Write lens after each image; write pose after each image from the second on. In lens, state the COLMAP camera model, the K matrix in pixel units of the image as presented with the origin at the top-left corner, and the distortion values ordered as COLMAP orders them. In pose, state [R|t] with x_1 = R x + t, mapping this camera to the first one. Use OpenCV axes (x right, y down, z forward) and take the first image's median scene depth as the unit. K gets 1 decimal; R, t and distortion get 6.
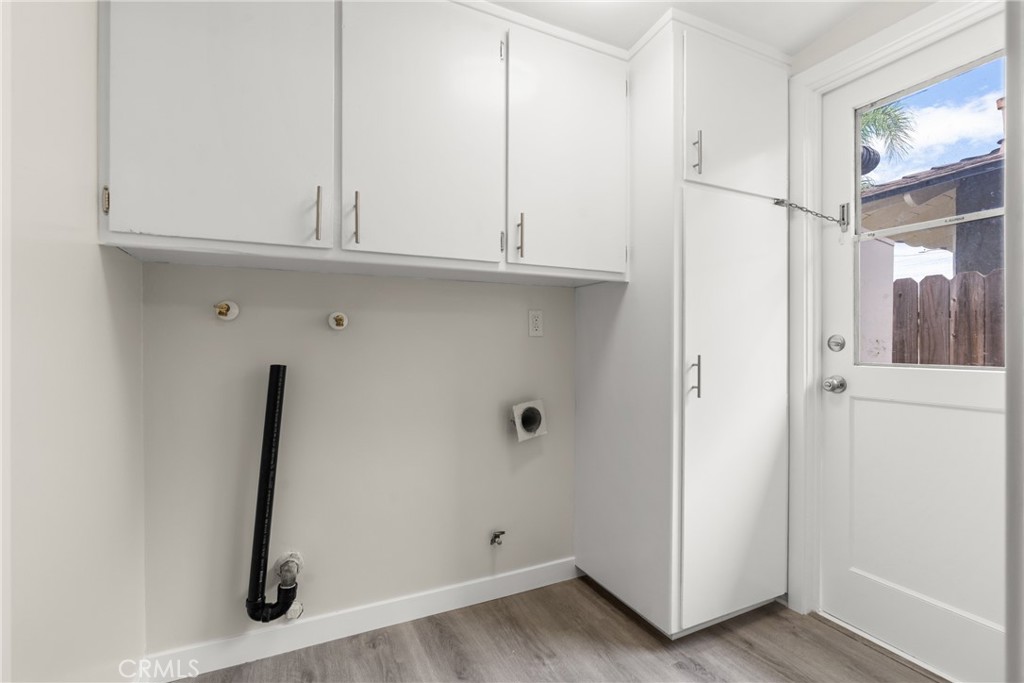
lens RADIAL K [[469.4, 0, 511.3], [0, 469.4, 344.5], [0, 0, 1]] dist [-0.025240, 0.005825]
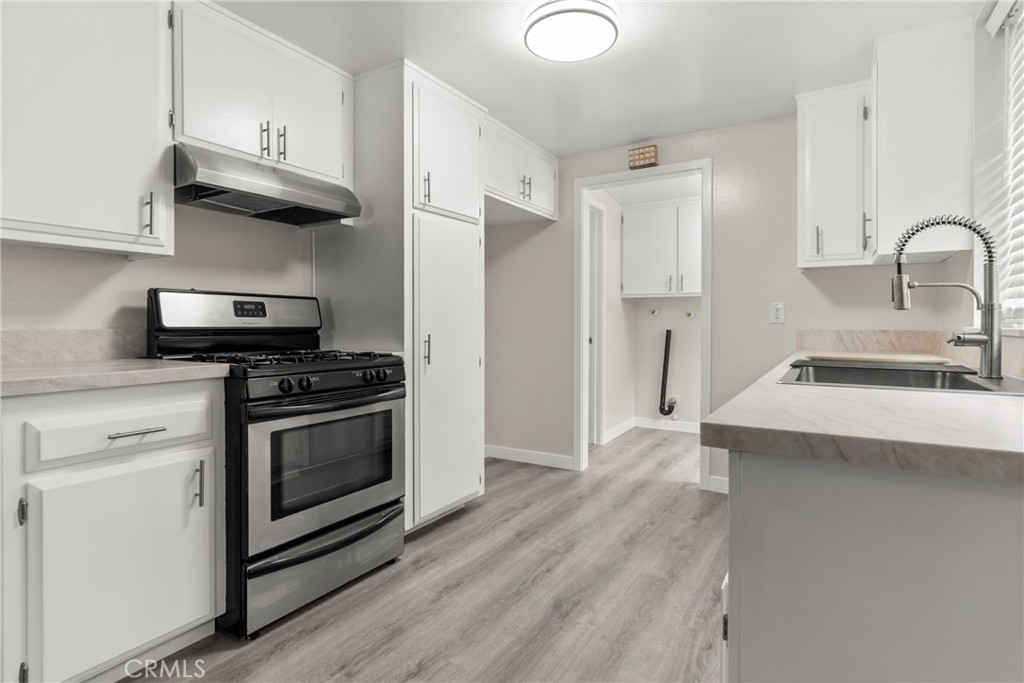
lens RADIAL K [[524.6, 0, 511.5], [0, 524.6, 333.3], [0, 0, 1]] dist [-0.007888, 0.000534]
pose [[0.542507, 0.009938, -0.839993, 1.792733], [0.002353, 0.999908, 0.013350, 0.019295], [0.840048, -0.009219, 0.542433, -1.684770]]
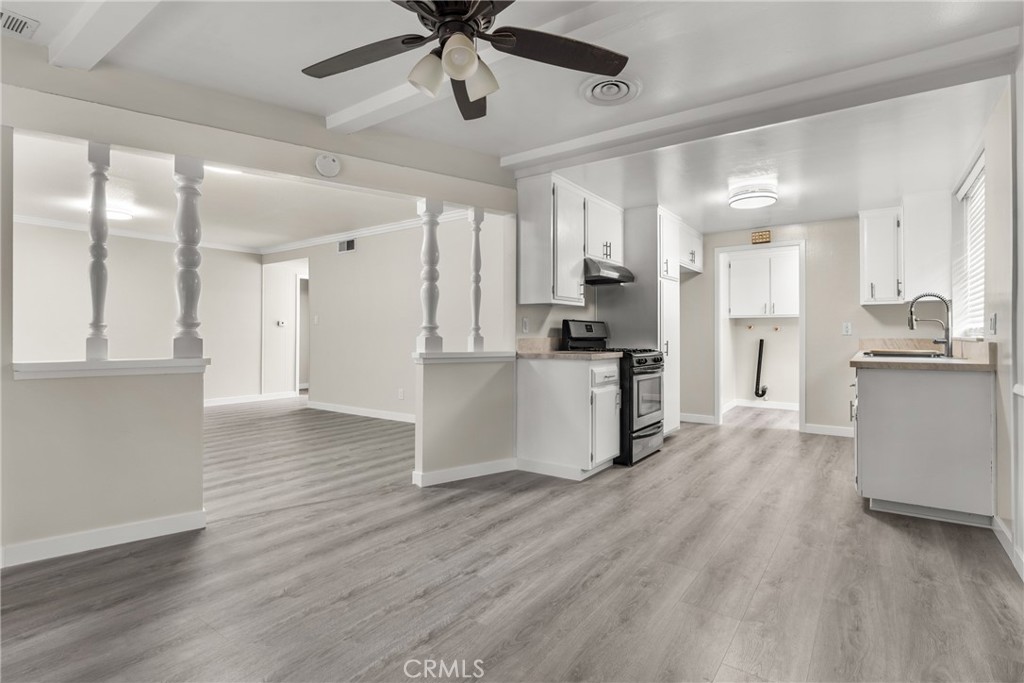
lens RADIAL K [[500.9, 0, 510.9], [0, 500.9, 335.8], [0, 0, 1]] dist [-0.005373, 0.000881]
pose [[0.477423, -0.004825, -0.878660, 2.564820], [0.002666, 0.999988, -0.004043, 0.023342], [0.878669, -0.000412, 0.477430, -3.398947]]
